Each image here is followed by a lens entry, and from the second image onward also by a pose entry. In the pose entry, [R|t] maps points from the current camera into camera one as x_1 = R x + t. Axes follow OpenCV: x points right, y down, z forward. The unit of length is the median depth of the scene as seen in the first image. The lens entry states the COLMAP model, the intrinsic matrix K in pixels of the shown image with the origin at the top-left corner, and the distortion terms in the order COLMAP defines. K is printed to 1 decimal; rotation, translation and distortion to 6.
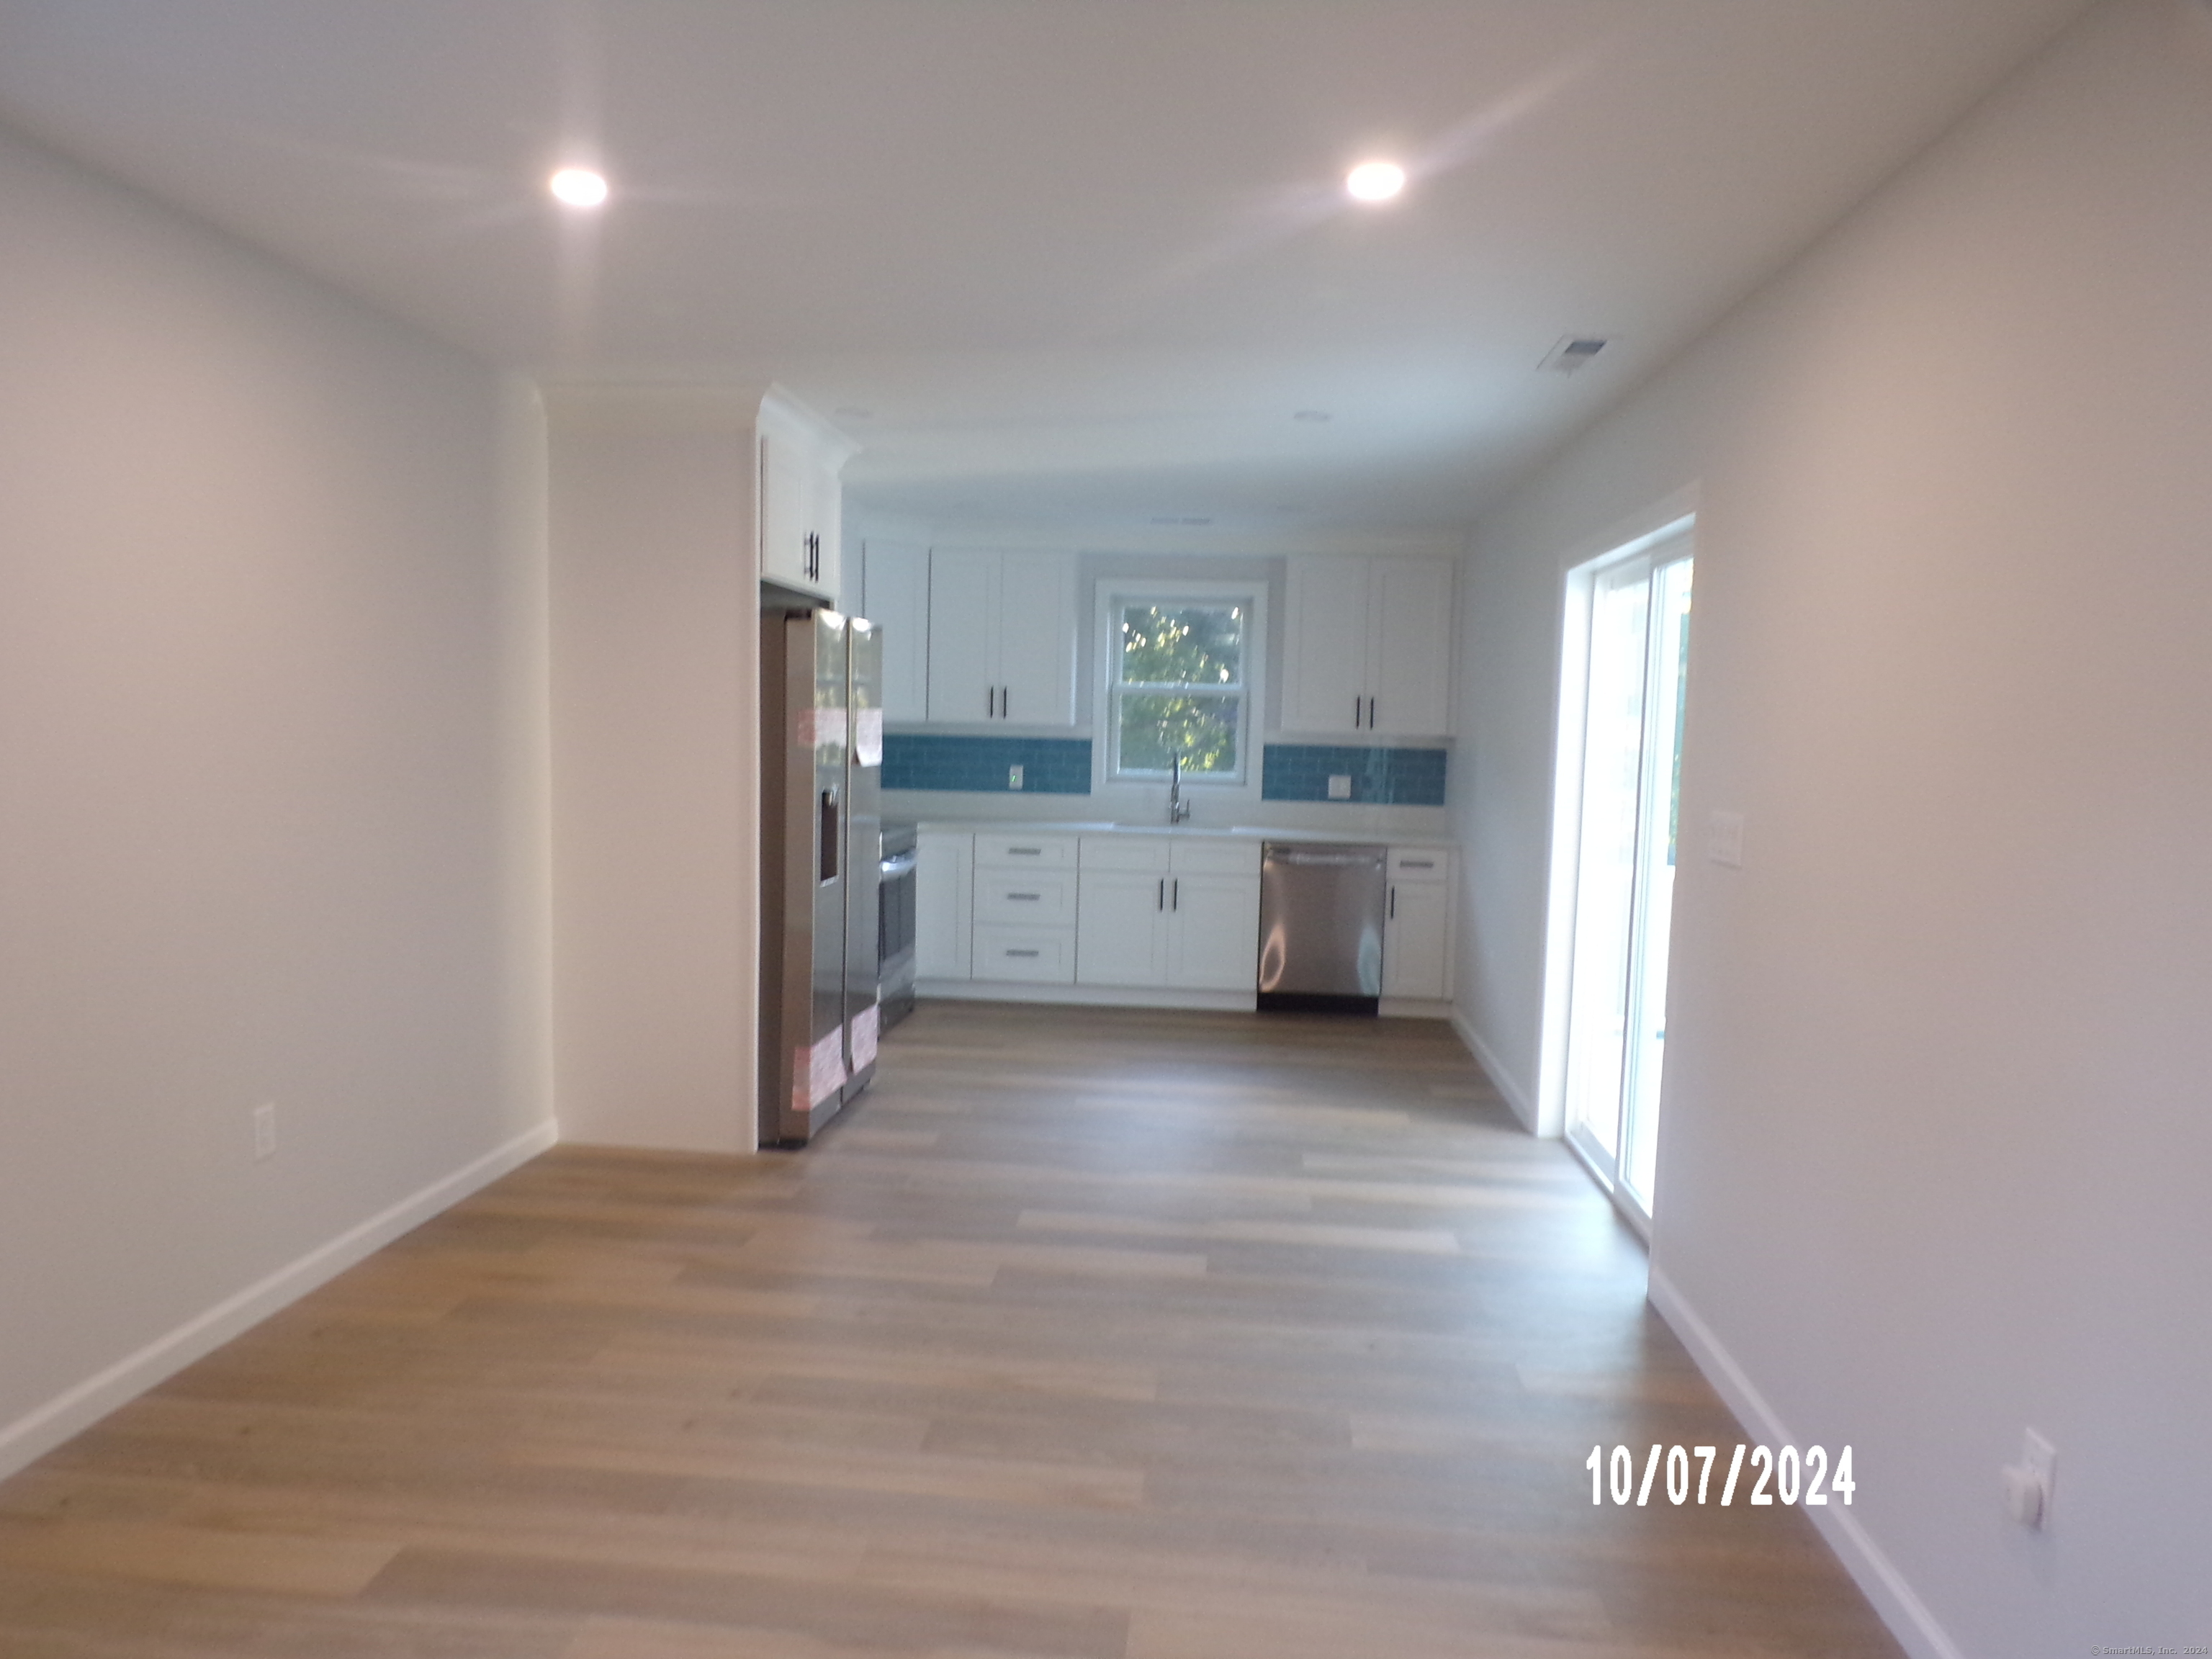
lens RADIAL K [[1503.6, 0, 1074.6], [0, 1503.6, 838.6], [0, 0, 1]] dist [-0.004521, -0.001714]
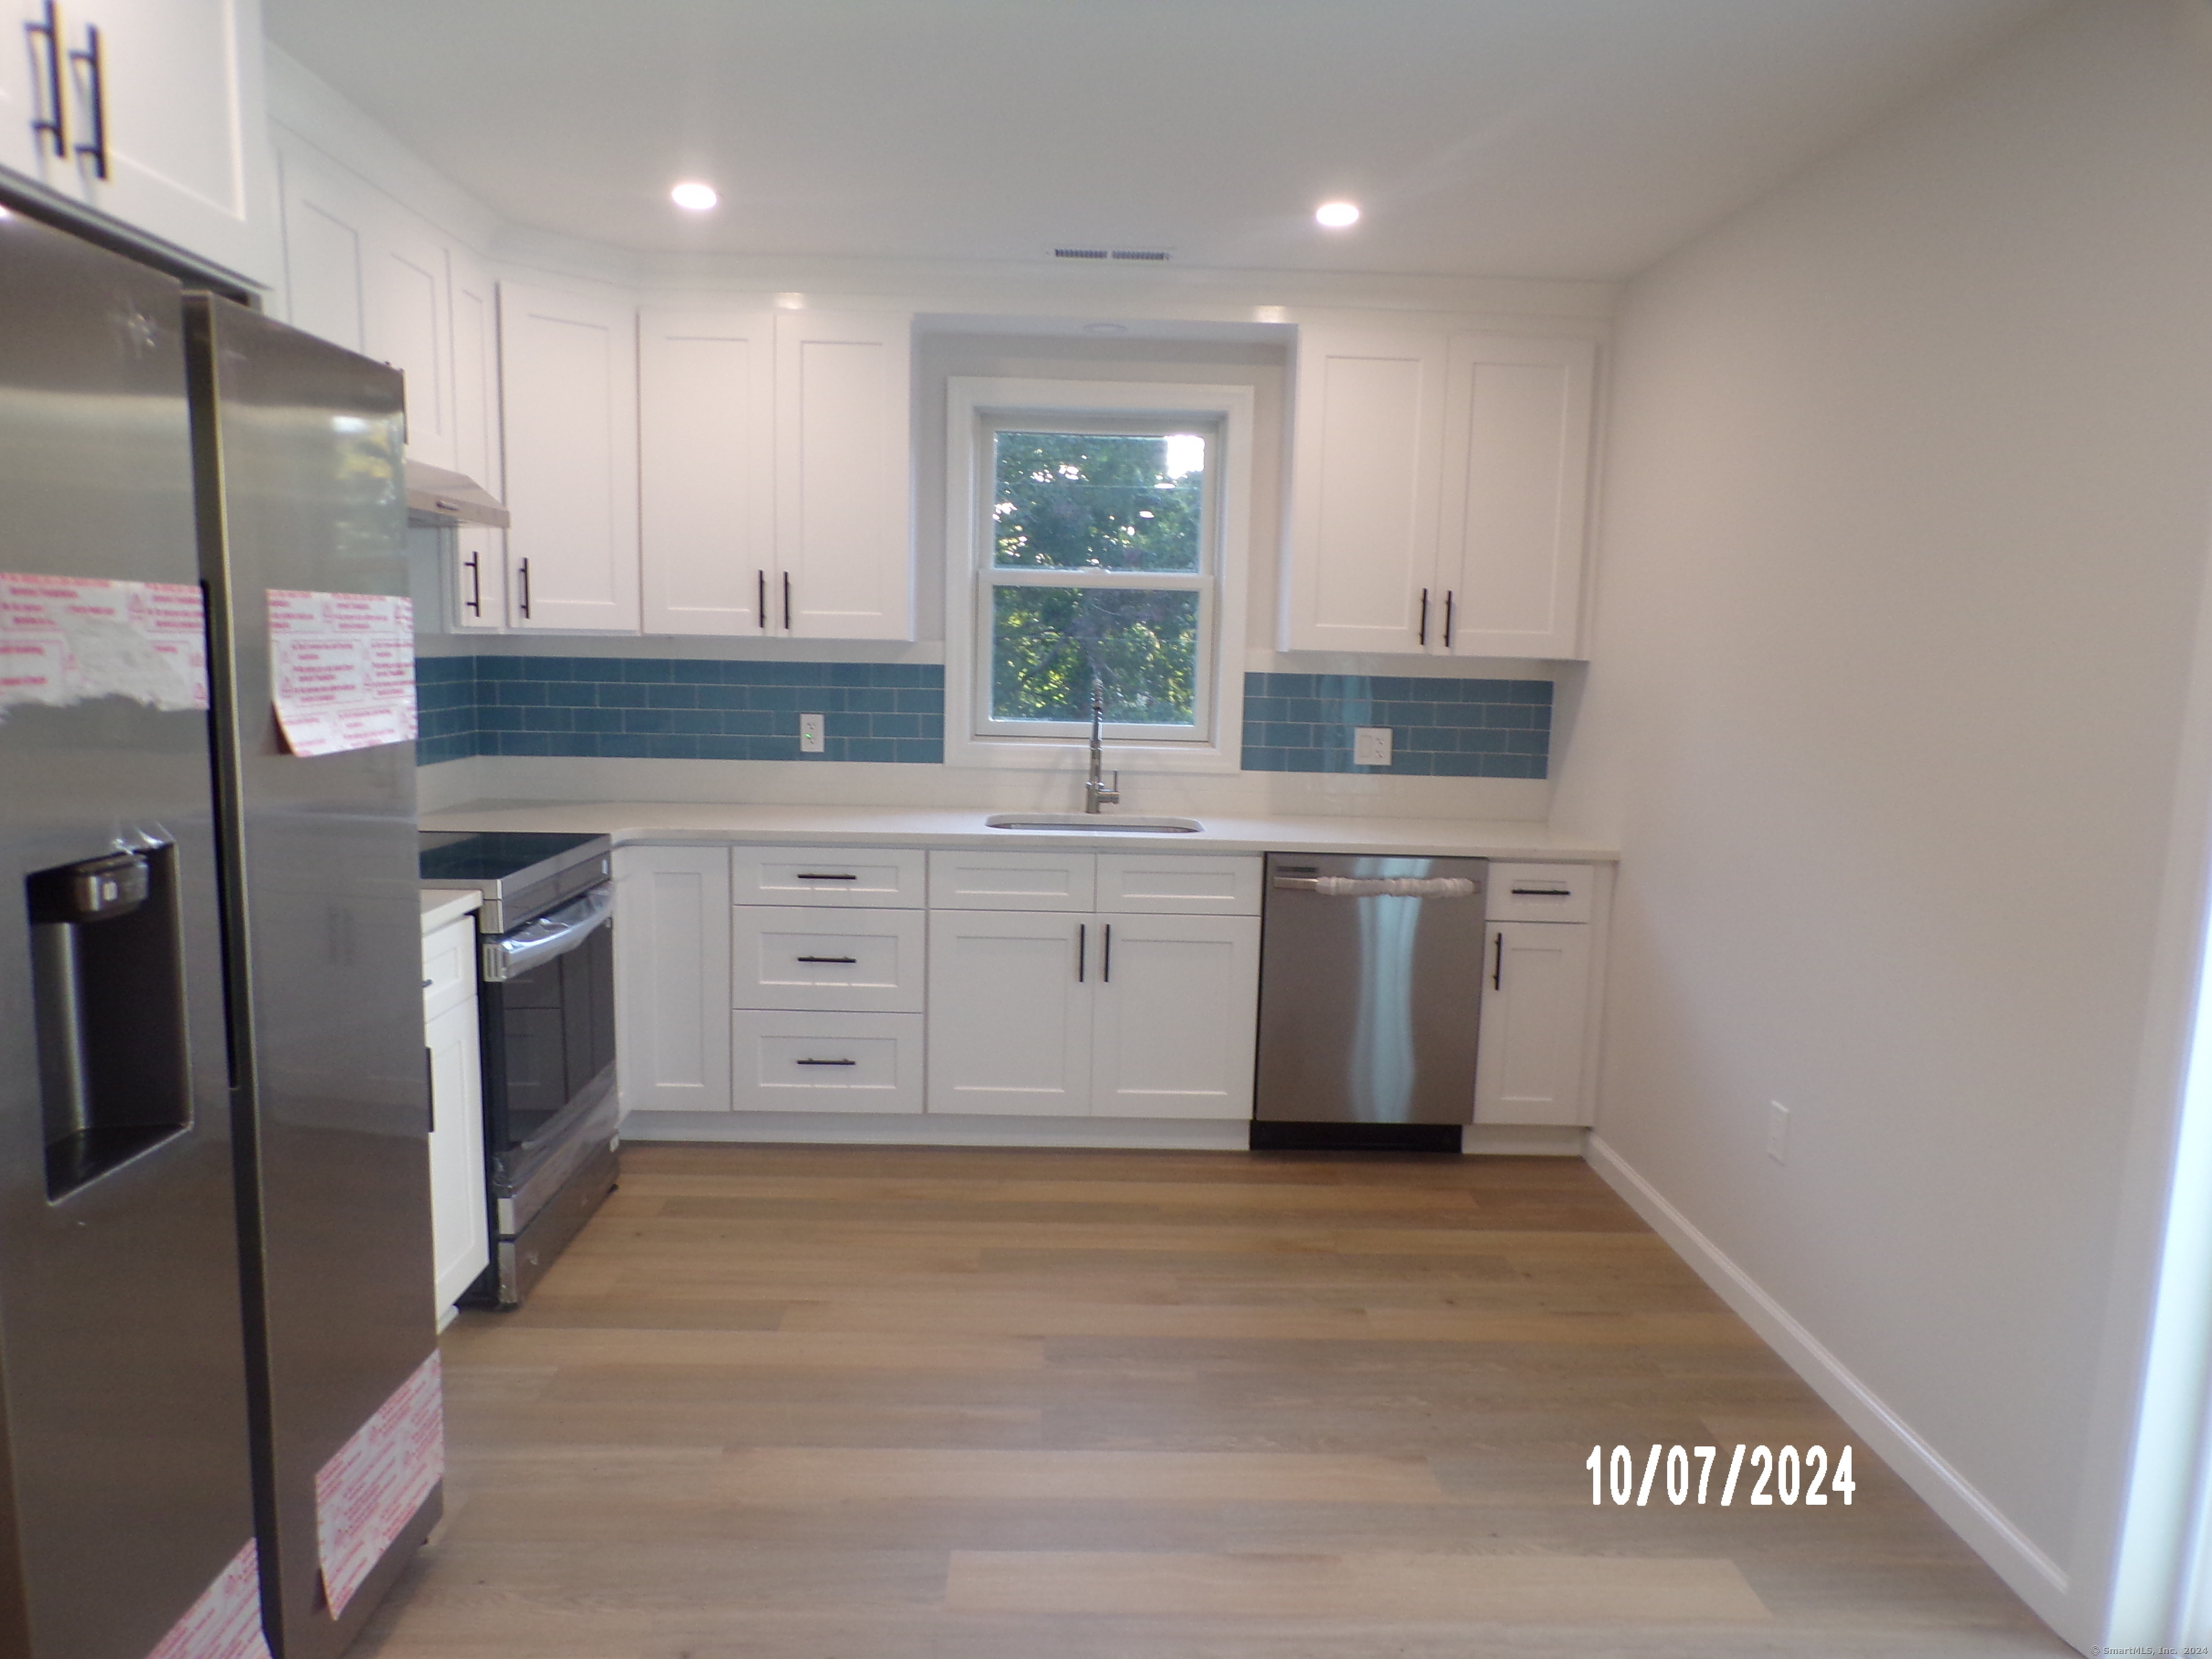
lens RADIAL K [[1414.8, 0, 1106.0], [0, 1414.8, 829.5], [0, 0, 1]] dist [-0.002335, -0.000785]
pose [[0.989809, -0.019886, 0.141007, -0.004972], [0.011769, 0.998238, 0.058166, -0.036264], [-0.141915, -0.055913, 0.988298, 0.479102]]
